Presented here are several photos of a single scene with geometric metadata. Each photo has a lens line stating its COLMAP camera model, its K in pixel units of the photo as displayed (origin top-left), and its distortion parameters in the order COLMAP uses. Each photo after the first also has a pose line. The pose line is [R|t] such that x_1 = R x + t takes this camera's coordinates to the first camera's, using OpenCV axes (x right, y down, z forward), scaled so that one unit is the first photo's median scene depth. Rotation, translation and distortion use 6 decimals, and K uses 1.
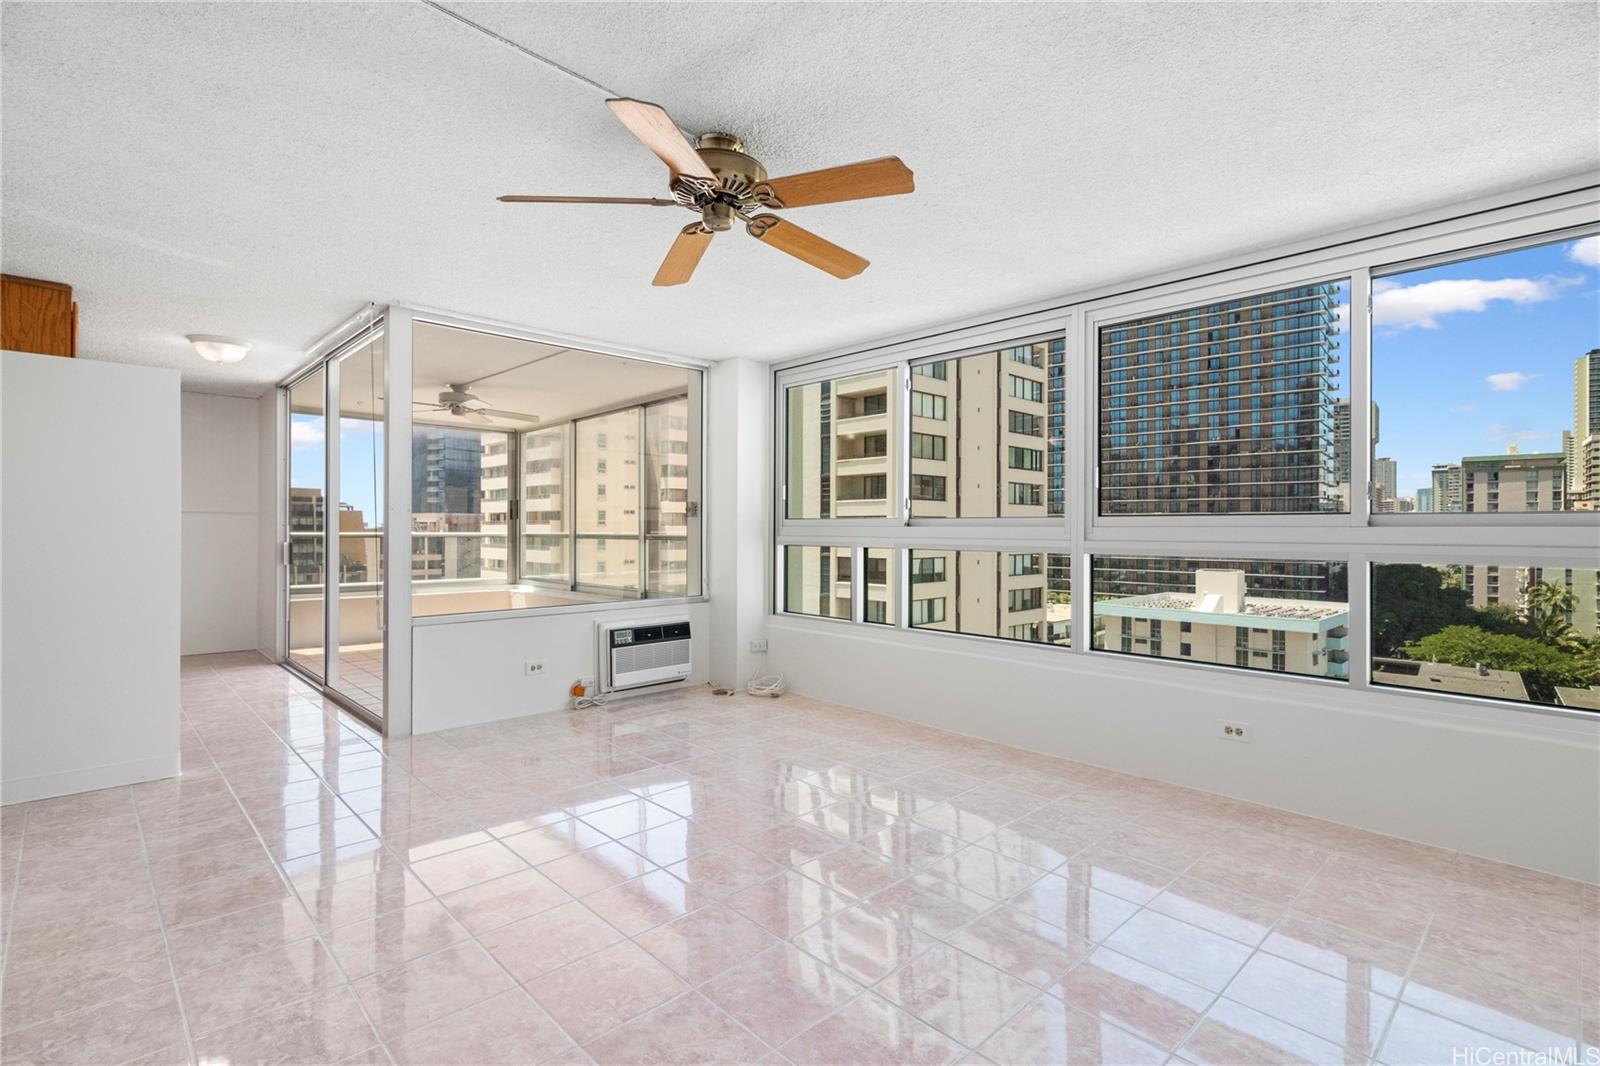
lens RADIAL K [[748.4, 0, 796.4], [0, 748.4, 530.0], [0, 0, 1]] dist [0.016218, 0.000003]
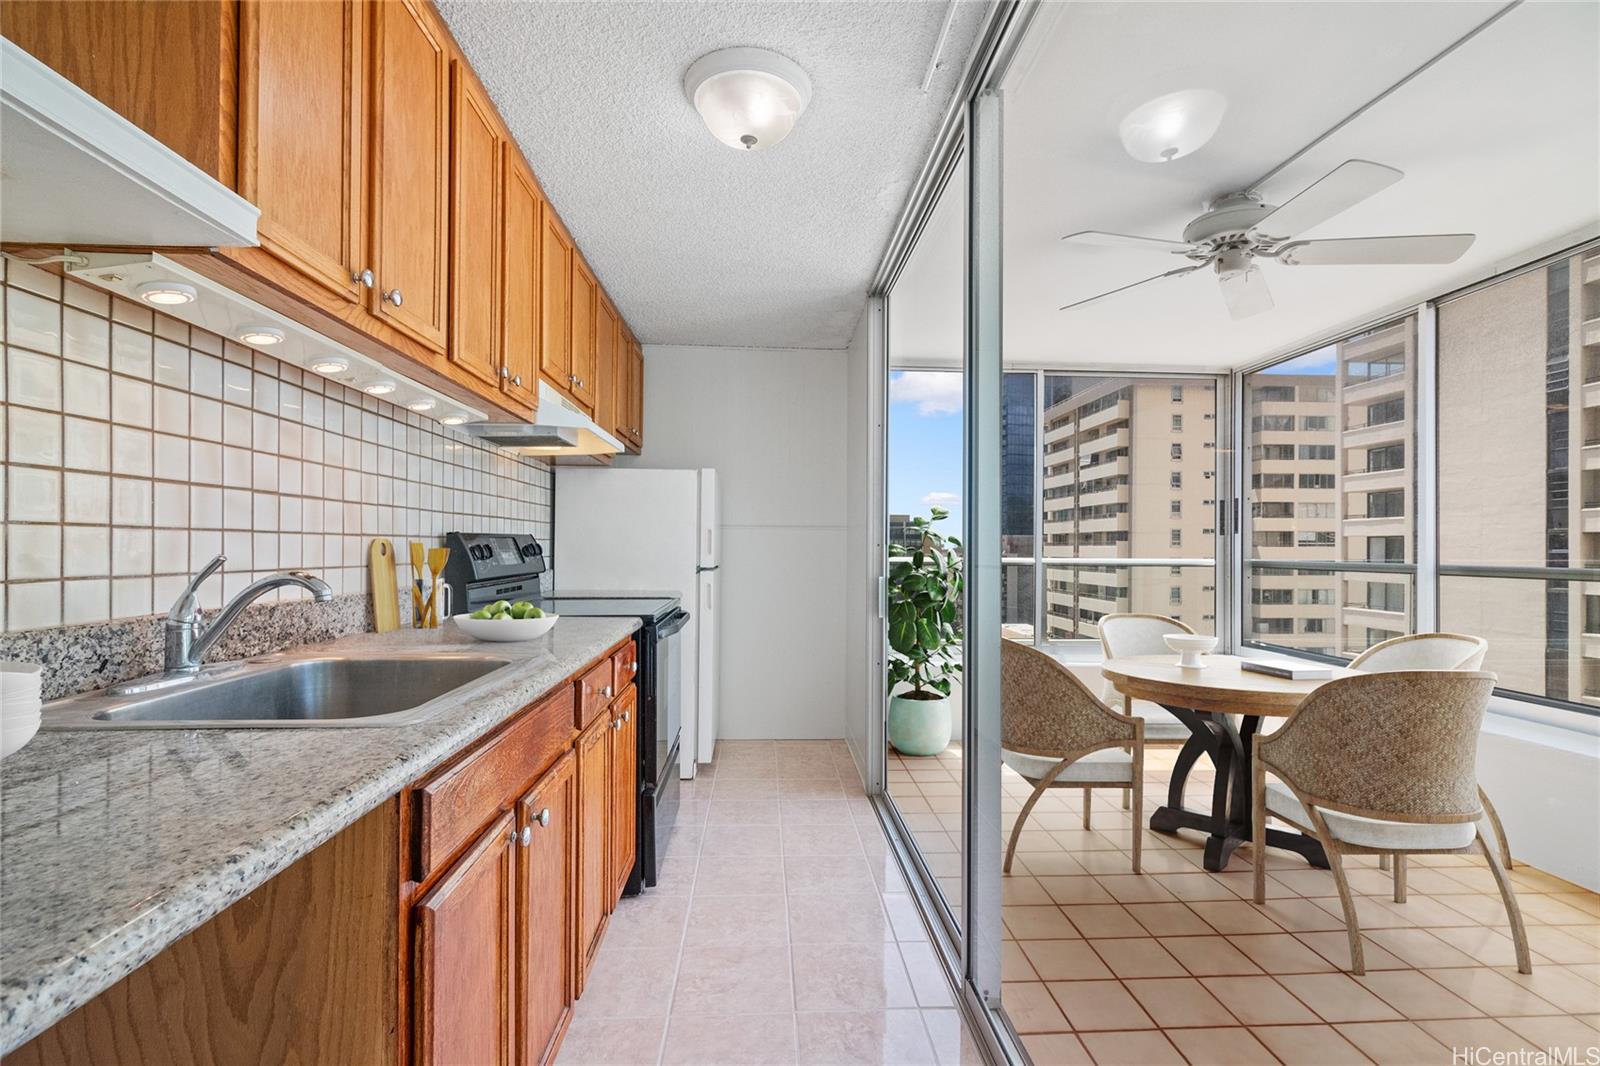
lens RADIAL K [[730.2, 0, 801.0], [0, 730.2, 544.4], [0, 0, 1]] dist [0.000245, 0.000030]
pose [[0.760512, -0.002326, -0.649319, -0.480735], [-0.003593, 0.999963, -0.007791, -0.003527], [0.649314, 0.008259, 0.760476, 0.712844]]
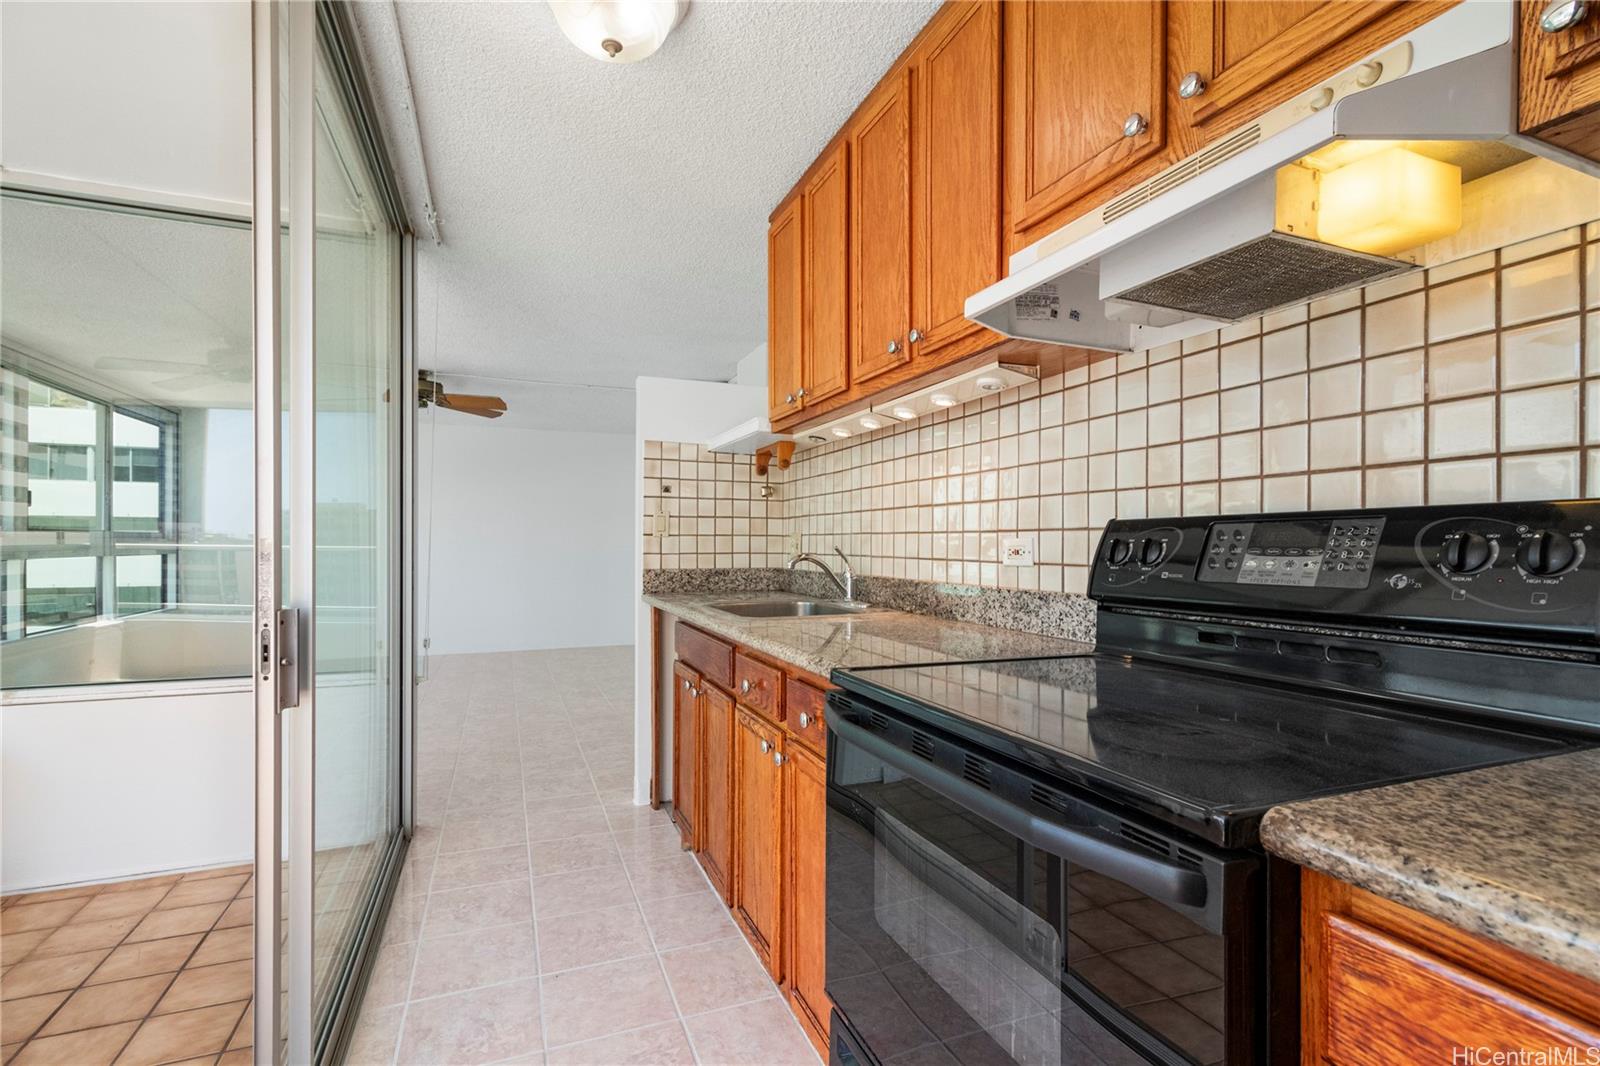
lens RADIAL K [[759.0, 0, 801.2], [0, 759.0, 543.3], [0, 0, 1]] dist [0.002383, 0.000070]
pose [[-0.926680, -0.003572, 0.375834, -0.955272], [-0.002494, 0.999991, 0.003355, -0.005286], [-0.375843, 0.002172, -0.926681, 1.265264]]
